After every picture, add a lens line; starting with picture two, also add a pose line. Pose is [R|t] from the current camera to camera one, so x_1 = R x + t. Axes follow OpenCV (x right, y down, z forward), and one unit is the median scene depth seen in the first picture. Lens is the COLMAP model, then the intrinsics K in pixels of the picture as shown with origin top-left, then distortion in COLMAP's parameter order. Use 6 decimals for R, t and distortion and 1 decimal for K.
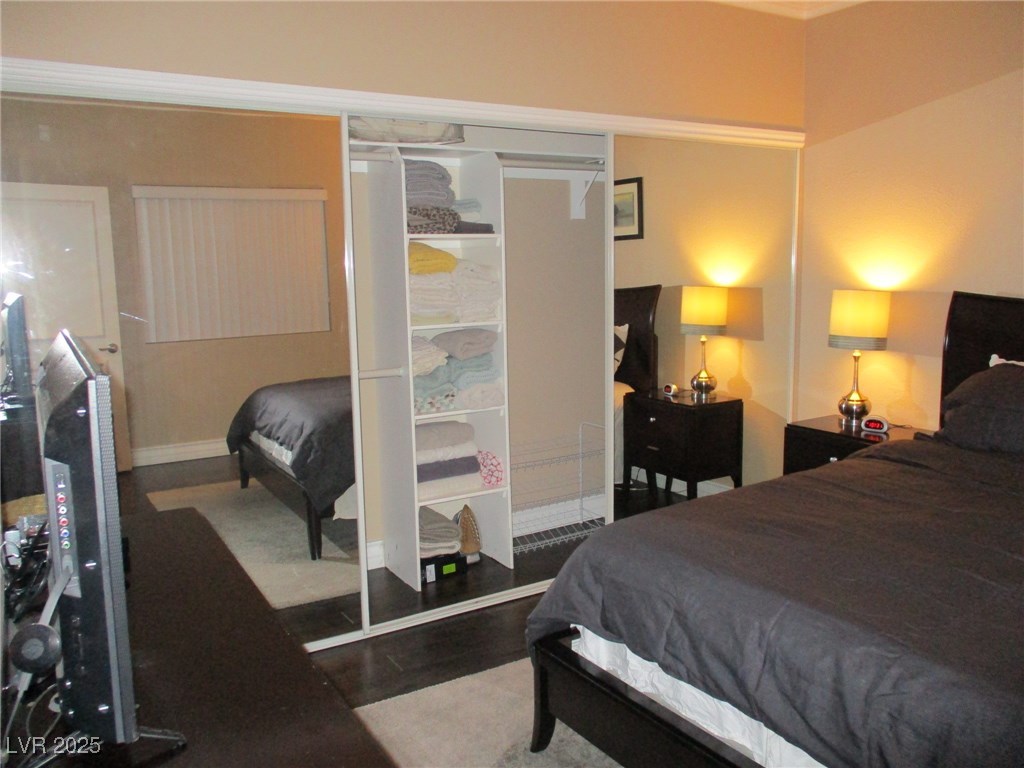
lens RADIAL K [[859.3, 0, 512.9], [0, 859.3, 383.2], [0, 0, 1]] dist [-0.030996, 0.016218]
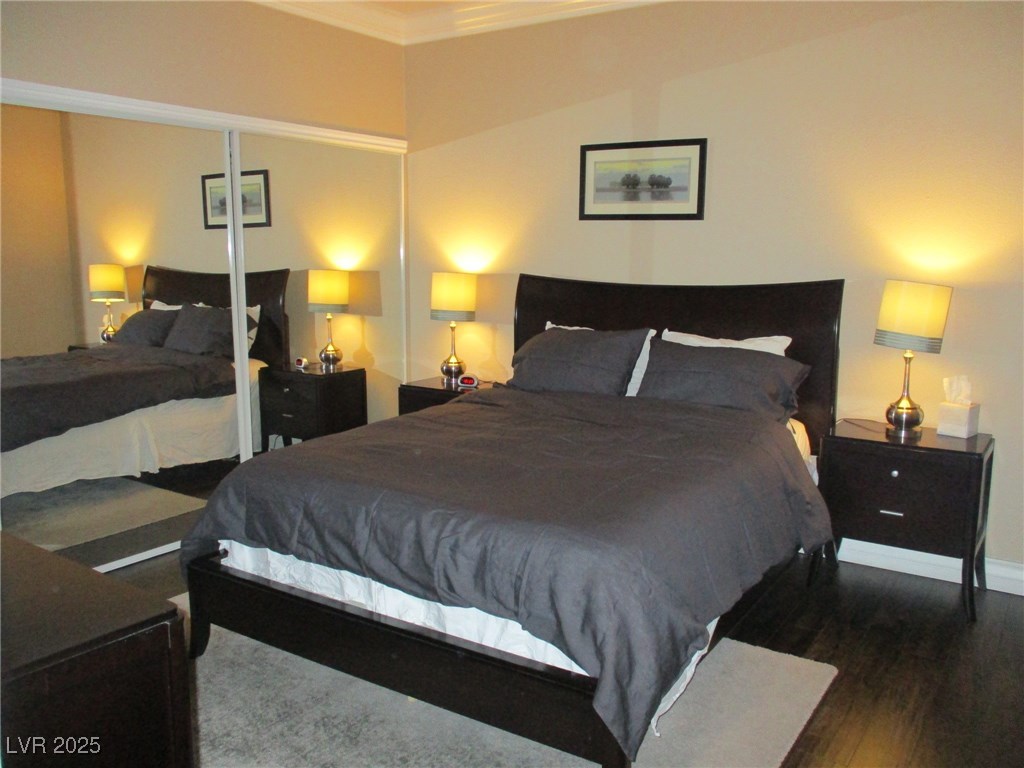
lens RADIAL K [[859.3, 0, 532.4], [0, 859.3, 377.2], [0, 0, 1]] dist [-0.030996, 0.016218]
pose [[0.905804, -0.043174, 0.421491, -0.018682], [0.041576, 0.999051, 0.012986, 0.029667], [-0.421652, 0.005761, 0.906739, -0.167460]]
